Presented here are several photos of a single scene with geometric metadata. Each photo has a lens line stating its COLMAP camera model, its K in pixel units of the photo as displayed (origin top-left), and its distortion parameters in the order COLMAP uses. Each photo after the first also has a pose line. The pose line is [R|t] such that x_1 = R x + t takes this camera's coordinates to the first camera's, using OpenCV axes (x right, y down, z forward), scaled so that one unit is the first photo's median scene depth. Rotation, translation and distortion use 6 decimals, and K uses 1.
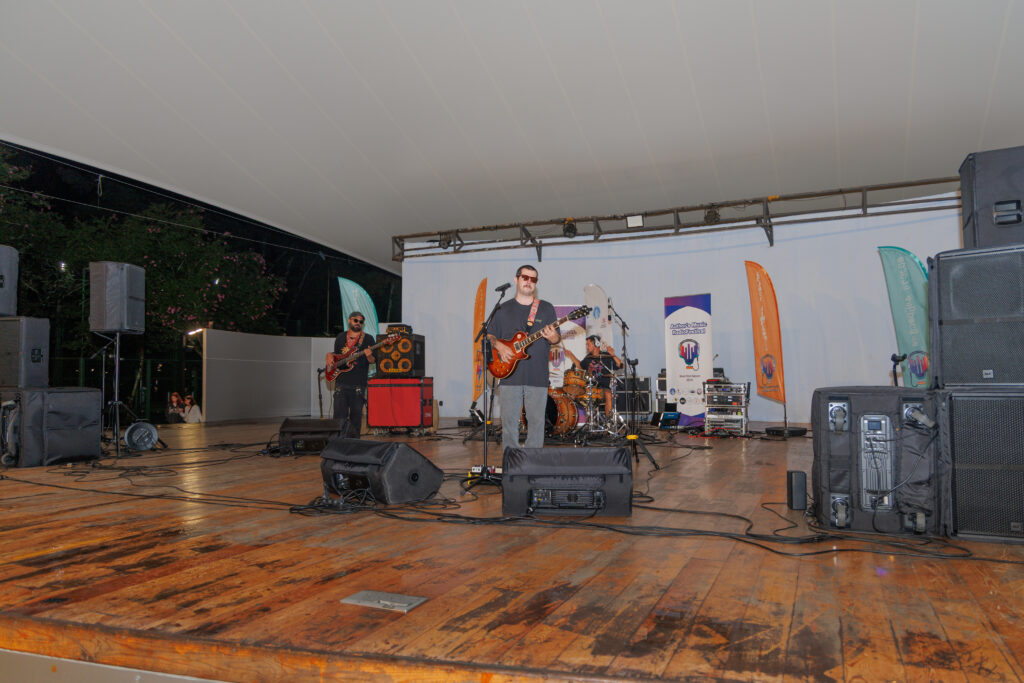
lens RADIAL K [[694.9, 0, 512.0], [0, 694.9, 341.5], [0, 0, 1]] dist [0.009155, 0.002523]
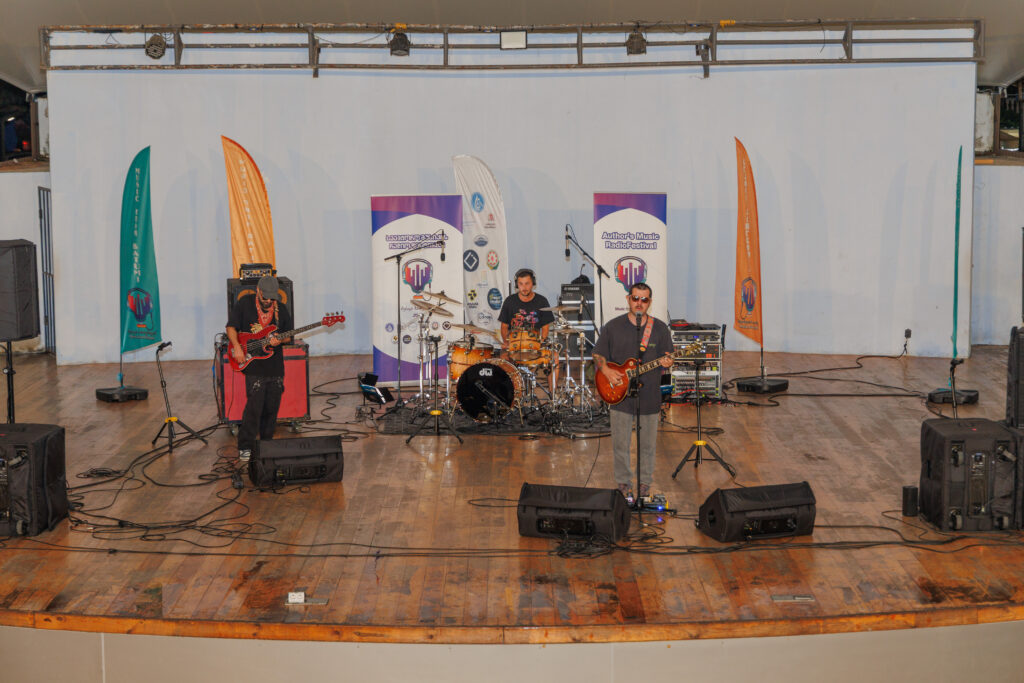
lens RADIAL K [[2095.7, 0, 512.0], [0, 2095.7, 341.5], [0, 0, 1]] dist [0.014301, 0.236331]
pose [[0.908677, -0.058016, 0.413449, -0.795465], [-0.021062, 0.982666, 0.184182, -0.333962], [-0.416968, -0.176070, 0.891705, -0.903377]]
